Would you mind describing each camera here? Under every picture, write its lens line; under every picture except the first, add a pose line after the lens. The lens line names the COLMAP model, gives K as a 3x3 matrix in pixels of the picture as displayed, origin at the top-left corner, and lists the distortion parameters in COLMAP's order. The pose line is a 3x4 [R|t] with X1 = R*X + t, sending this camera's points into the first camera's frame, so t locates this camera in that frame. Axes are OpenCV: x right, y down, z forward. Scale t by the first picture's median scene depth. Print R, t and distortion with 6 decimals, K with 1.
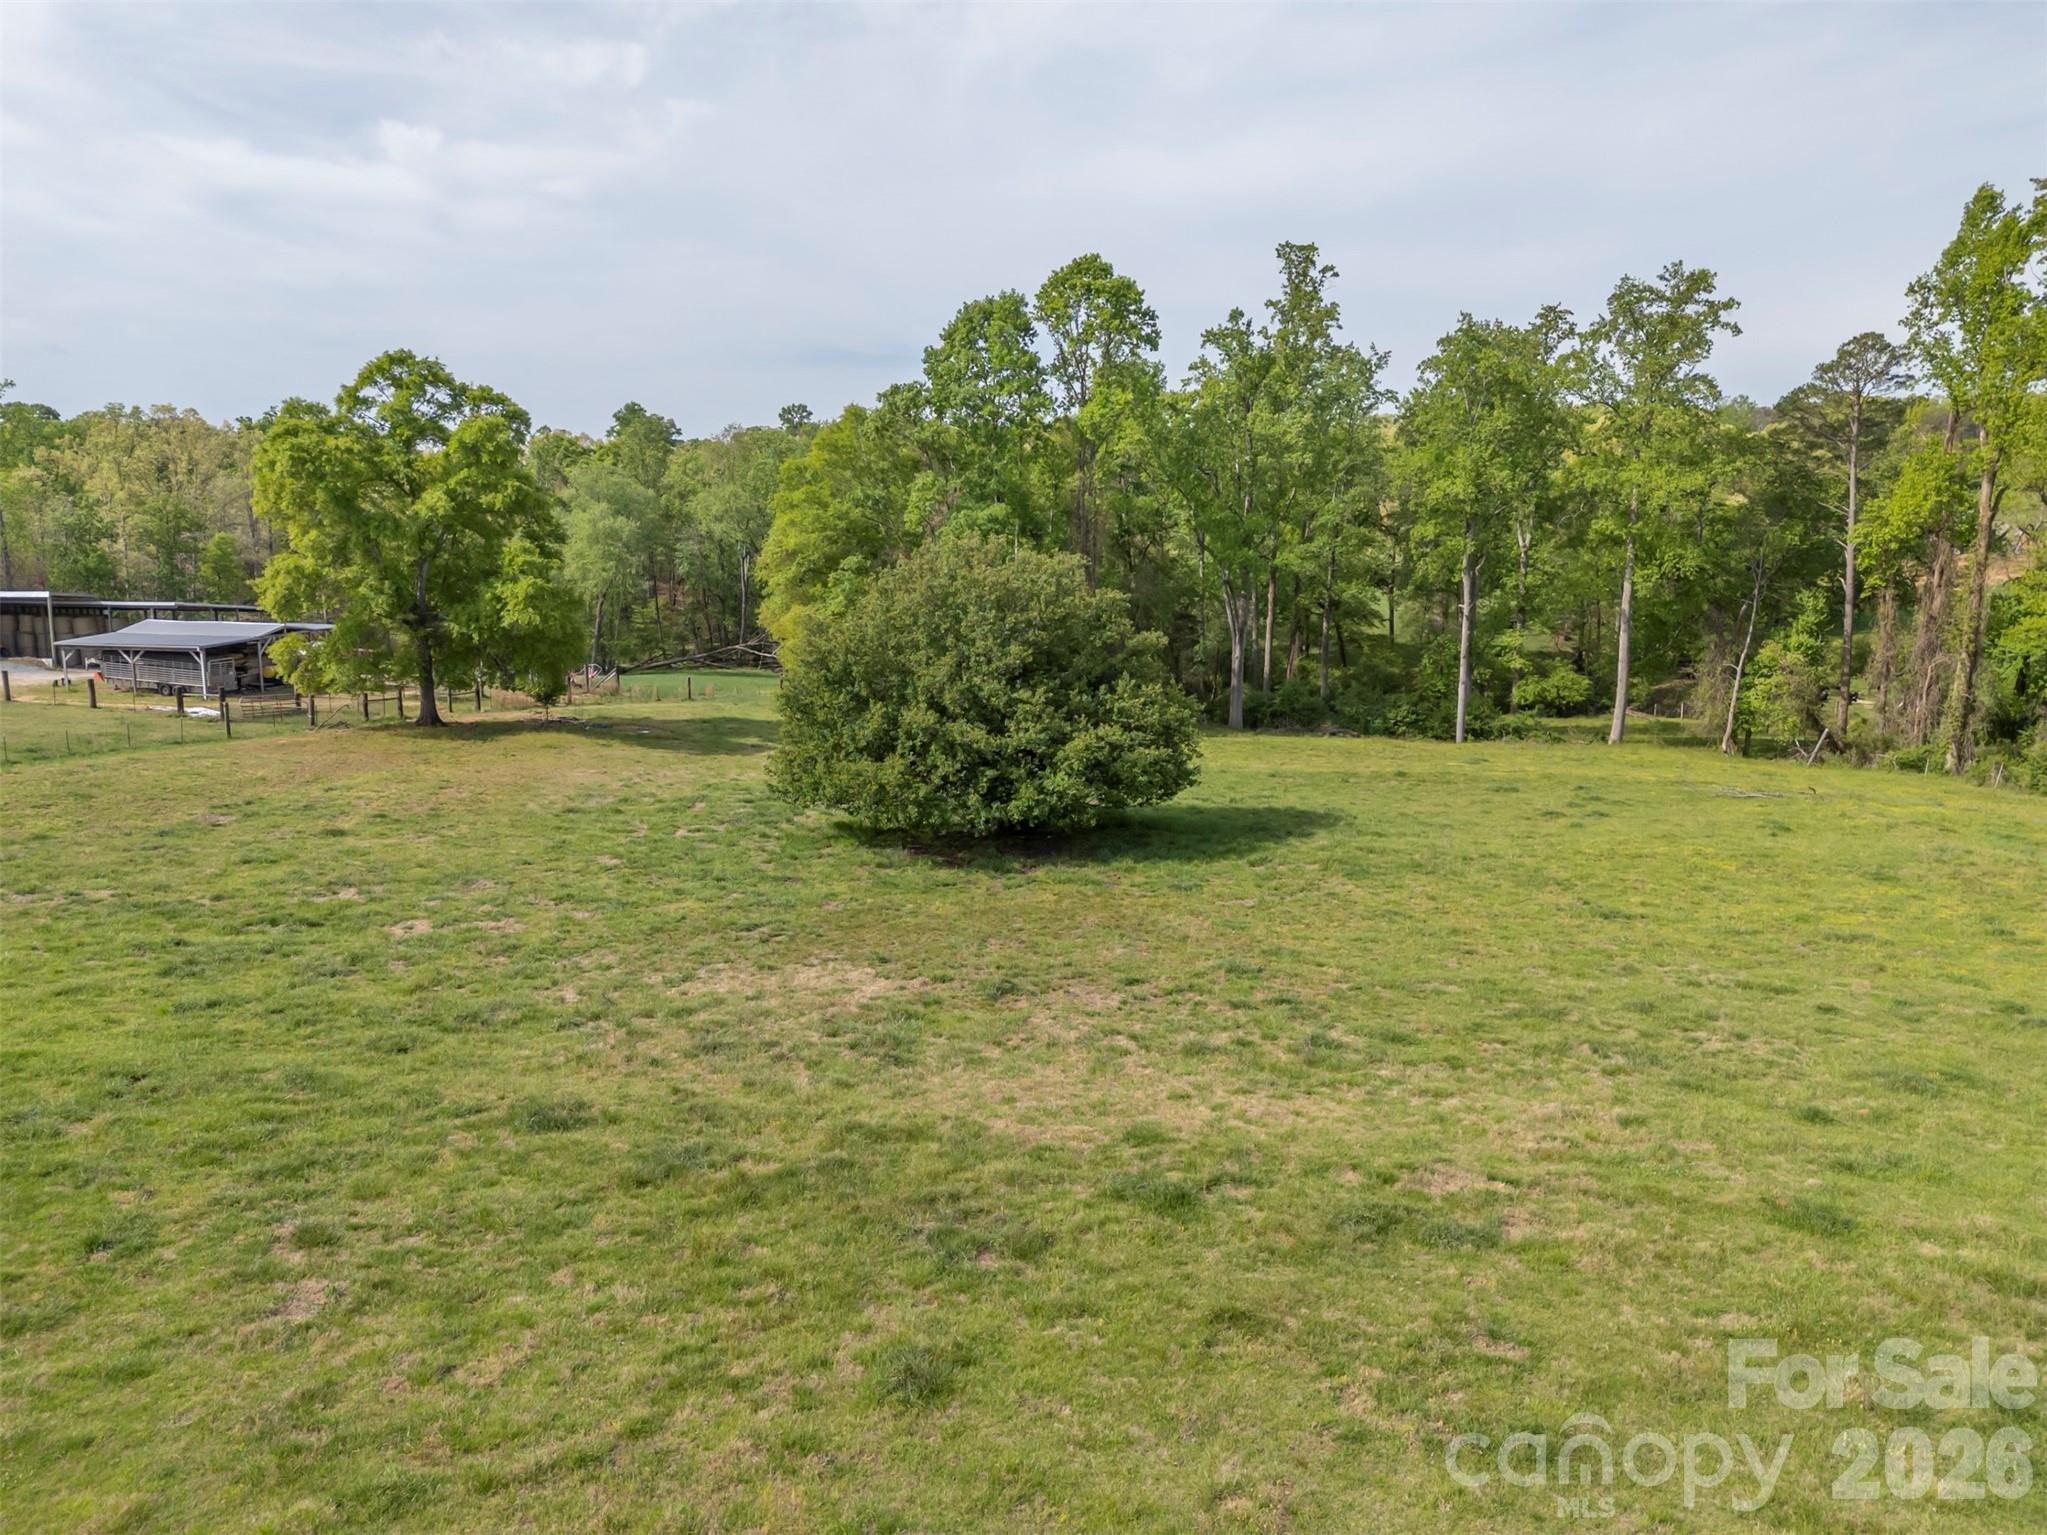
lens RADIAL K [[1482.8, 0, 1023.5], [0, 1482.8, 767.5], [0, 0, 1]] dist [0.081569, -0.046826]
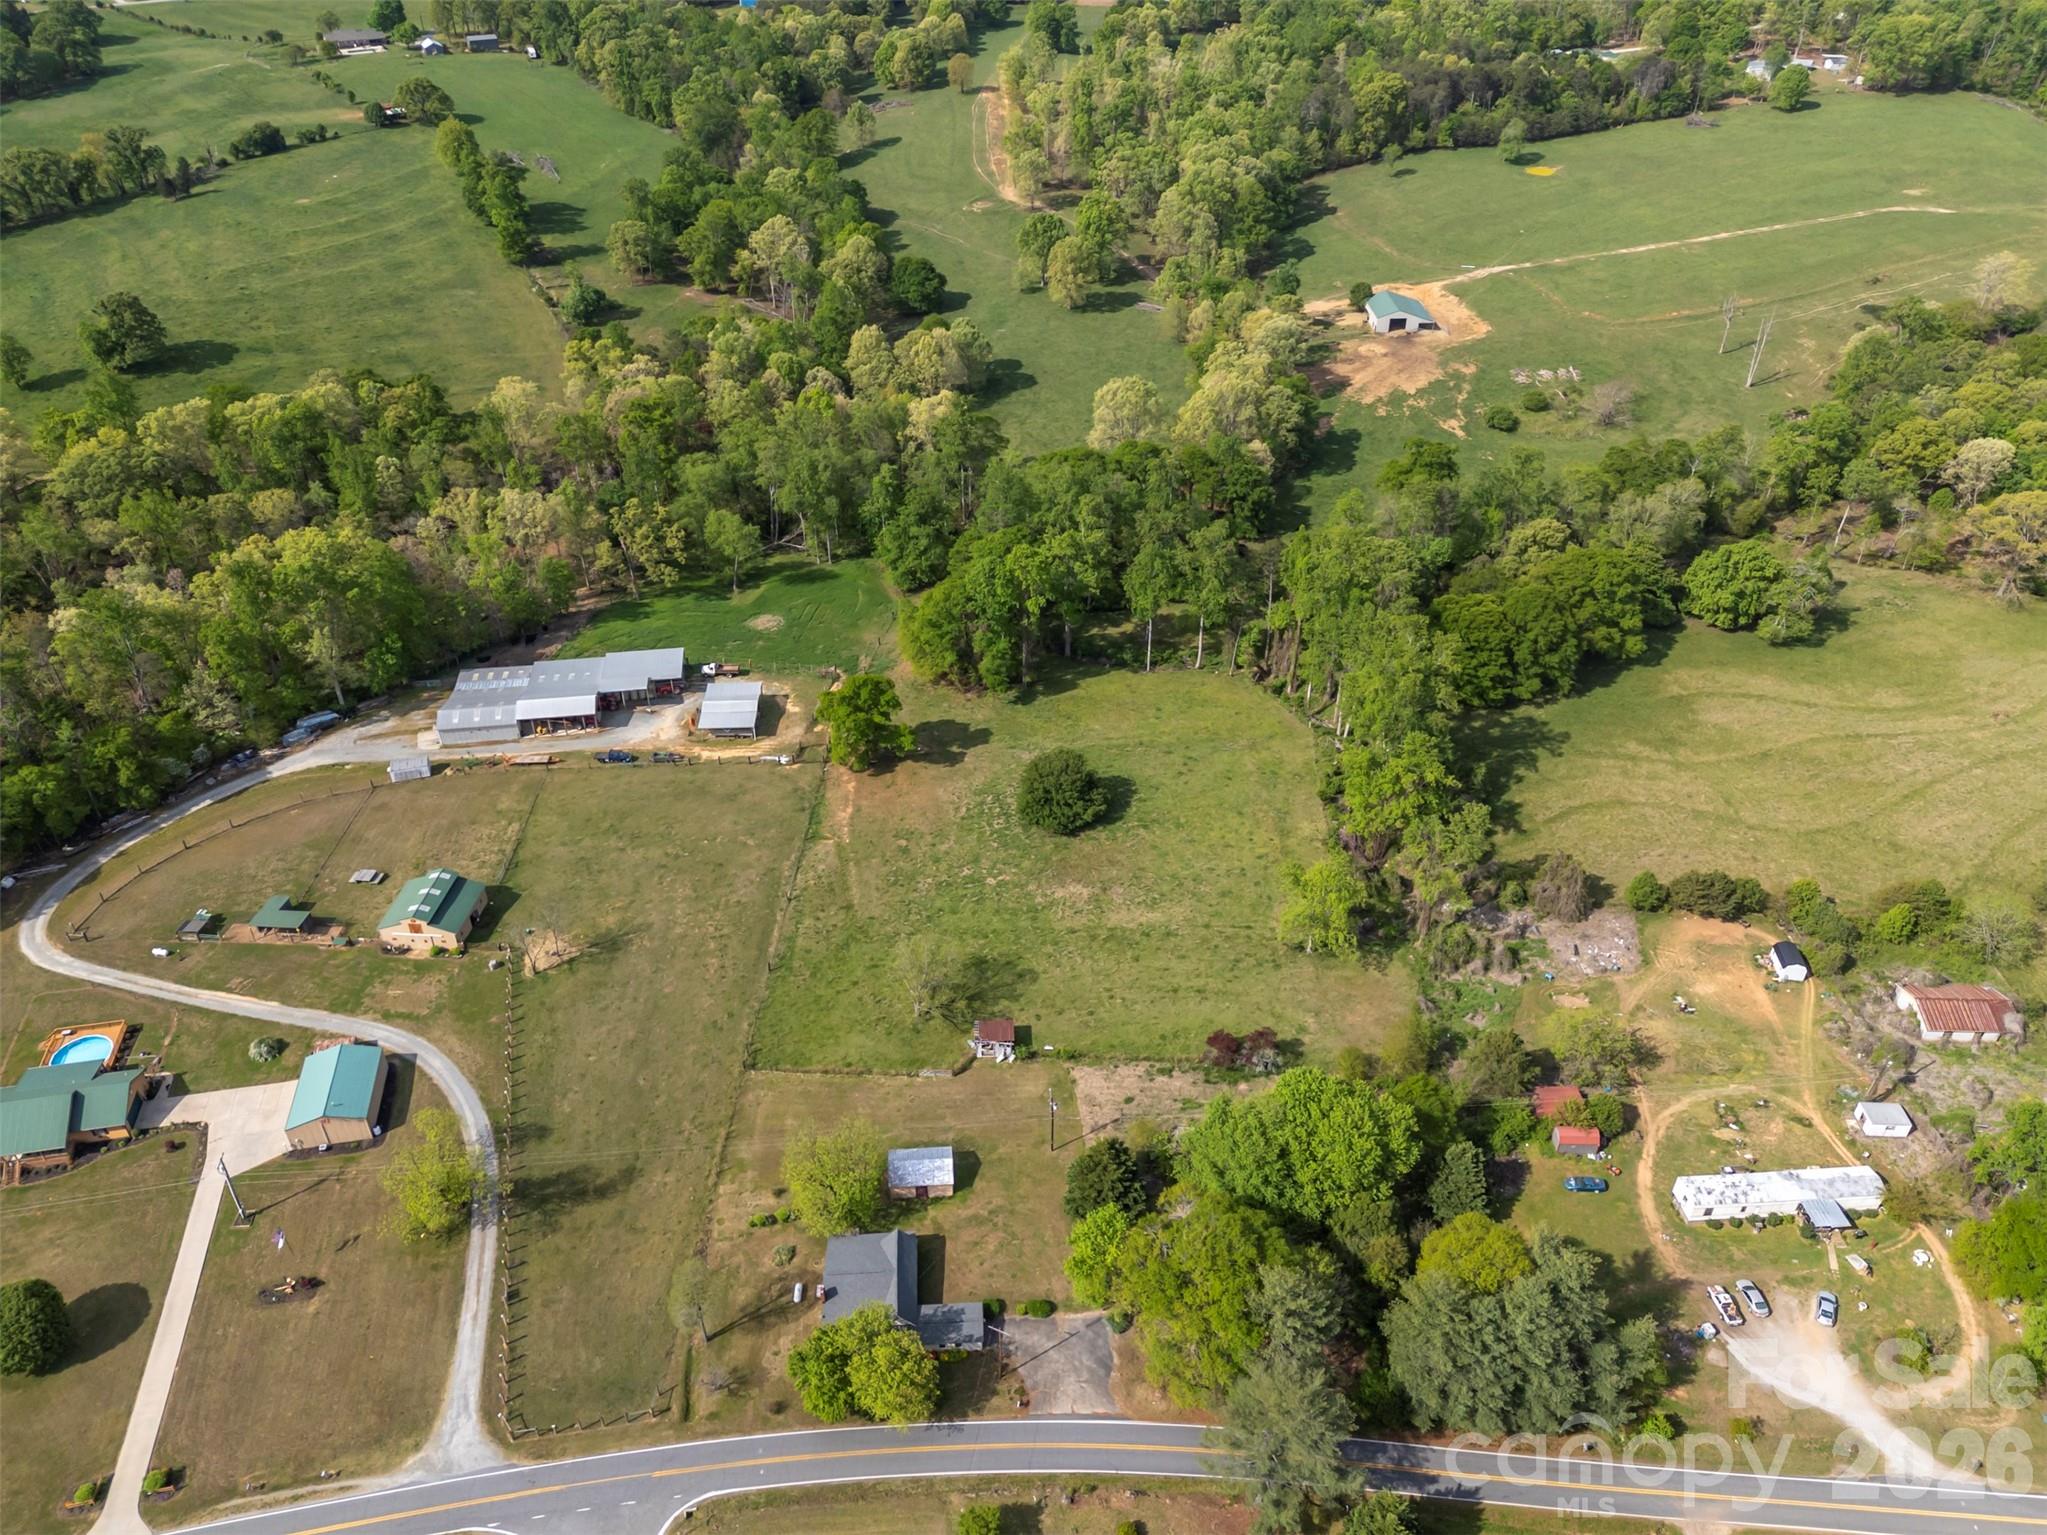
lens RADIAL K [[1482.8, 0, 1023.5], [0, 1482.8, 767.5], [0, 0, 1]] dist [0.081569, -0.046826]
pose [[0.966939, -0.152220, 0.204594, -1.119714], [0.049360, 0.898849, 0.435471, -2.218868], [-0.250187, -0.410975, 0.876645, -3.073182]]
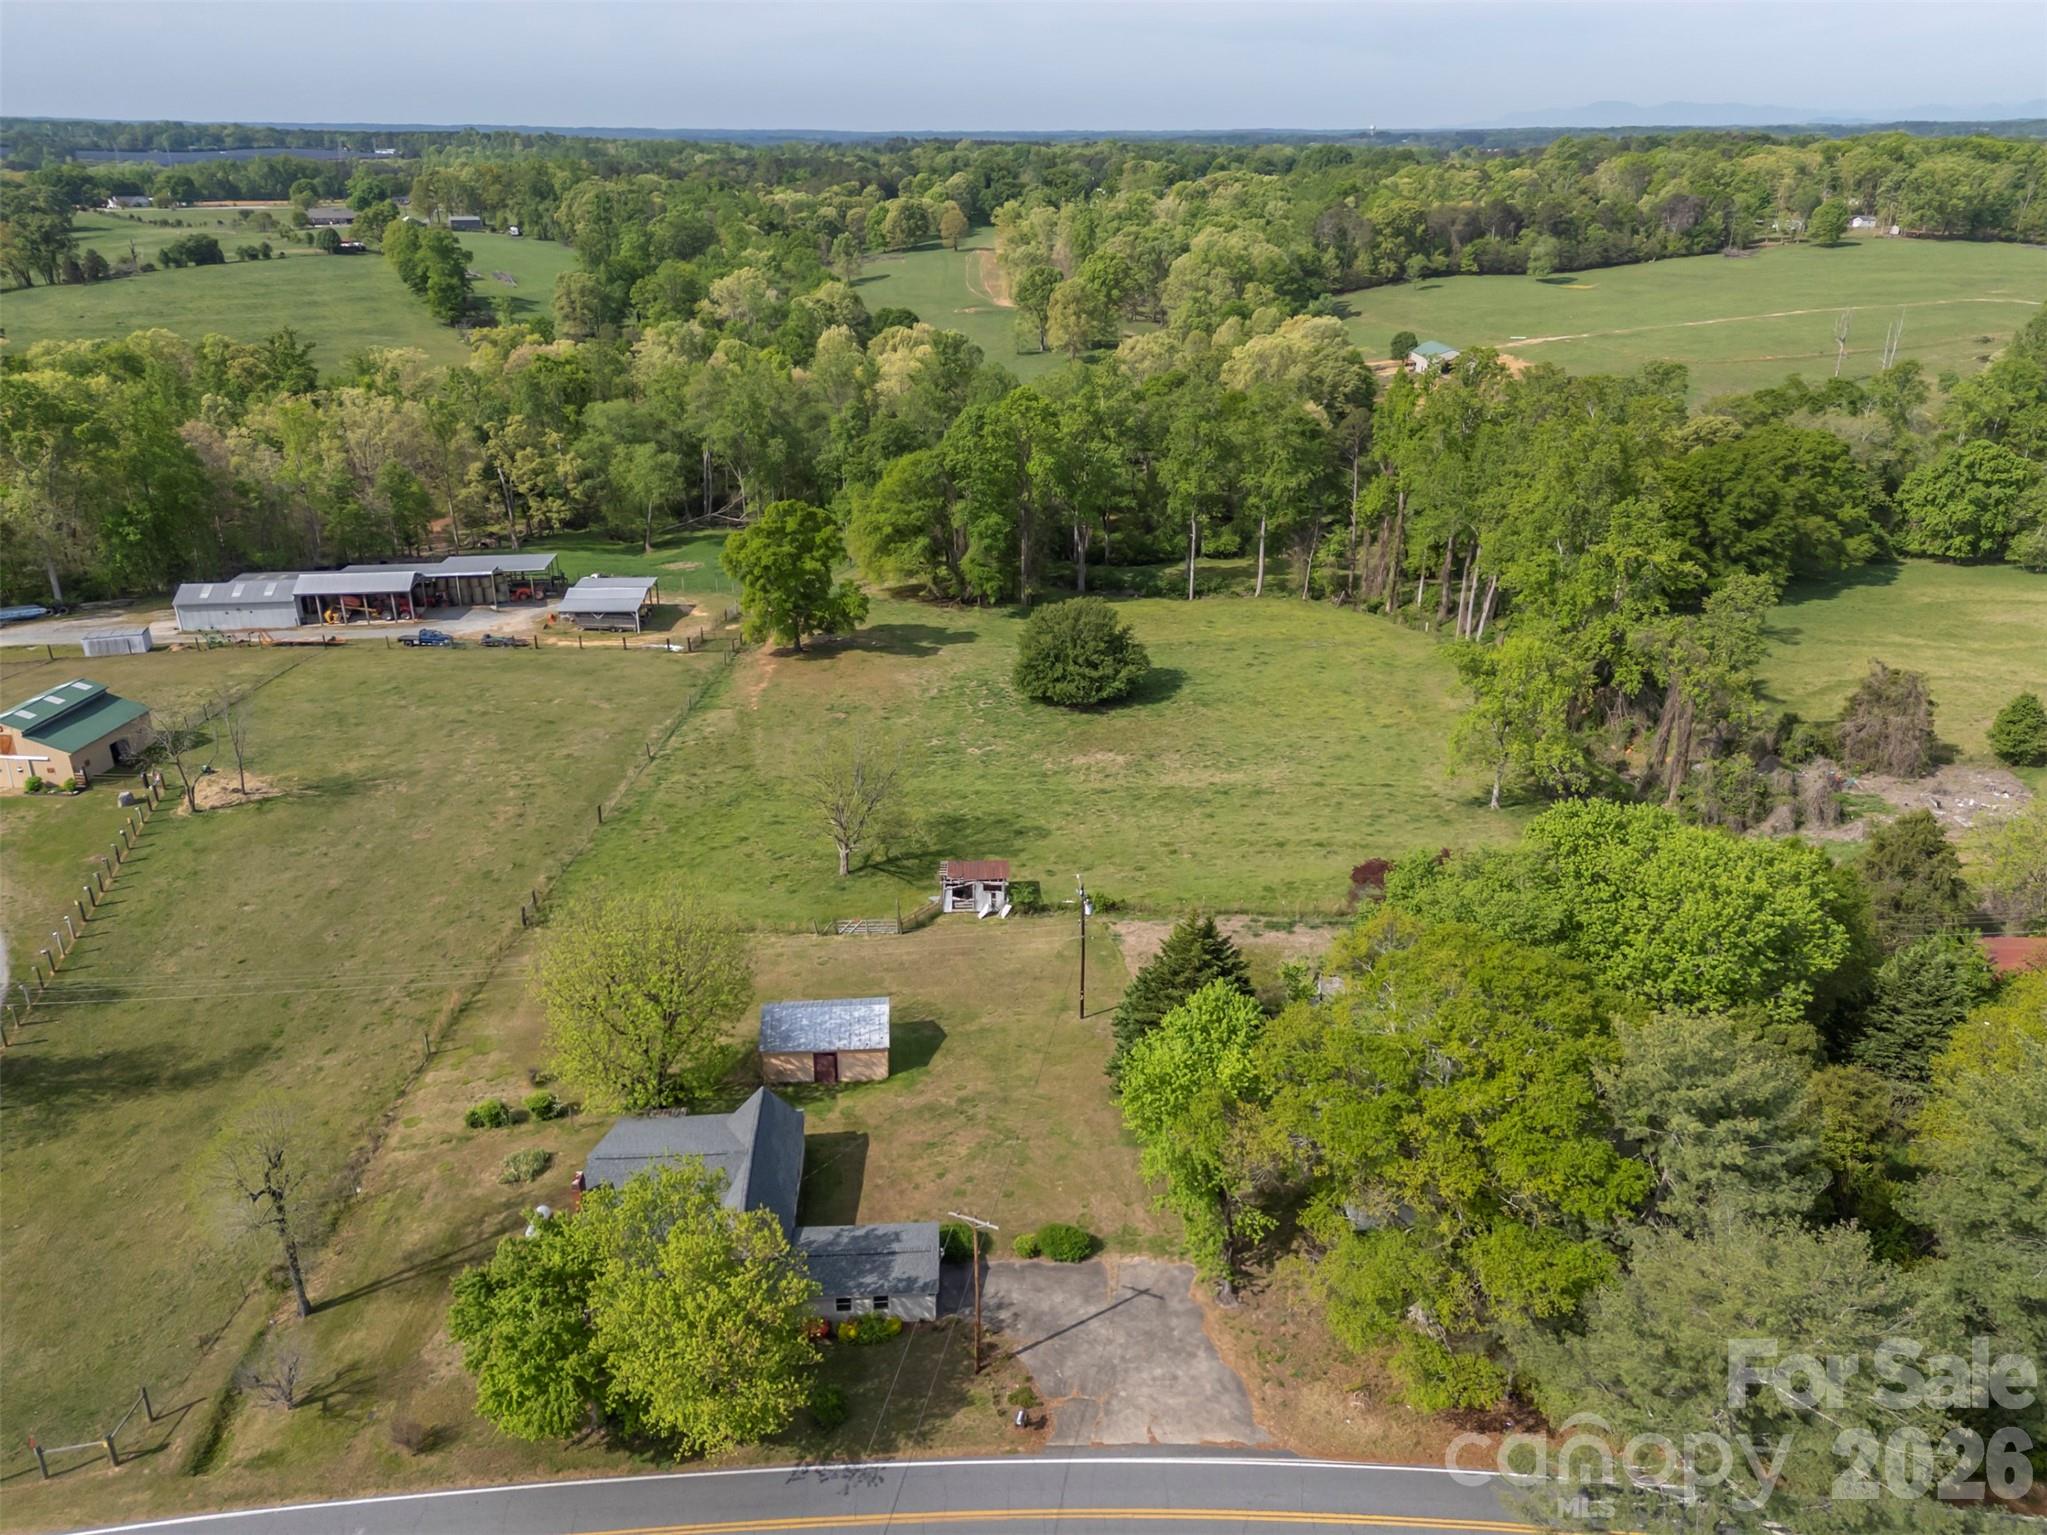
lens RADIAL K [[1482.8, 0, 1023.5], [0, 1482.8, 767.5], [0, 0, 1]] dist [0.081569, -0.046826]
pose [[0.966040, -0.102595, 0.237152, -0.940206], [0.048762, 0.973690, 0.222597, -0.533628], [-0.253750, -0.203473, 0.945627, -1.999681]]
